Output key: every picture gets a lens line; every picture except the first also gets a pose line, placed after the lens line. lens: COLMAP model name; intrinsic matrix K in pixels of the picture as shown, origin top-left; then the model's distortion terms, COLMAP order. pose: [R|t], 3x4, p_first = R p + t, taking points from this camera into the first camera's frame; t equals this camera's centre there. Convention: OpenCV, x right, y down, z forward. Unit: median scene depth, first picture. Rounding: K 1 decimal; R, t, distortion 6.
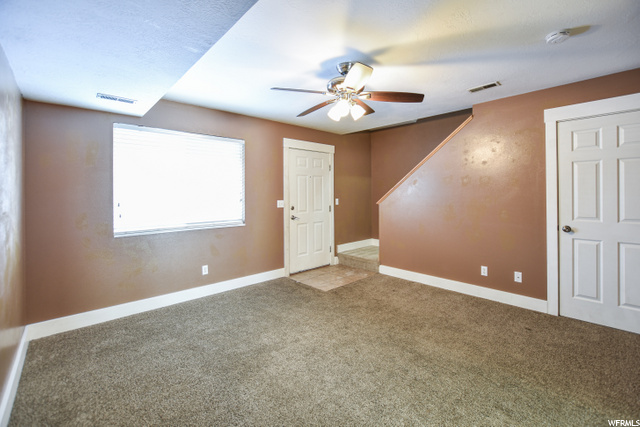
lens RADIAL K [[286.7, 0, 321.4], [0, 286.7, 210.2], [0, 0, 1]] dist [-0.029844, 0.000311]
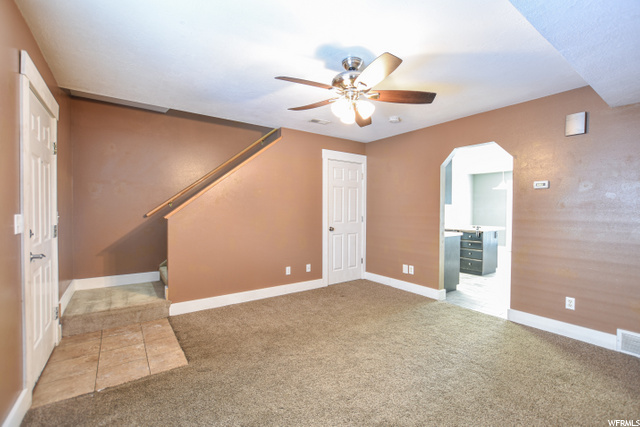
lens RADIAL K [[286.7, 0, 321.4], [0, 286.7, 210.2], [0, 0, 1]] dist [-0.029844, 0.000311]
pose [[0.108865, -0.001851, 0.994055, -0.779765], [0.055499, 0.998450, -0.004219, -0.038828], [-0.992506, 0.055628, 0.108799, 0.883343]]
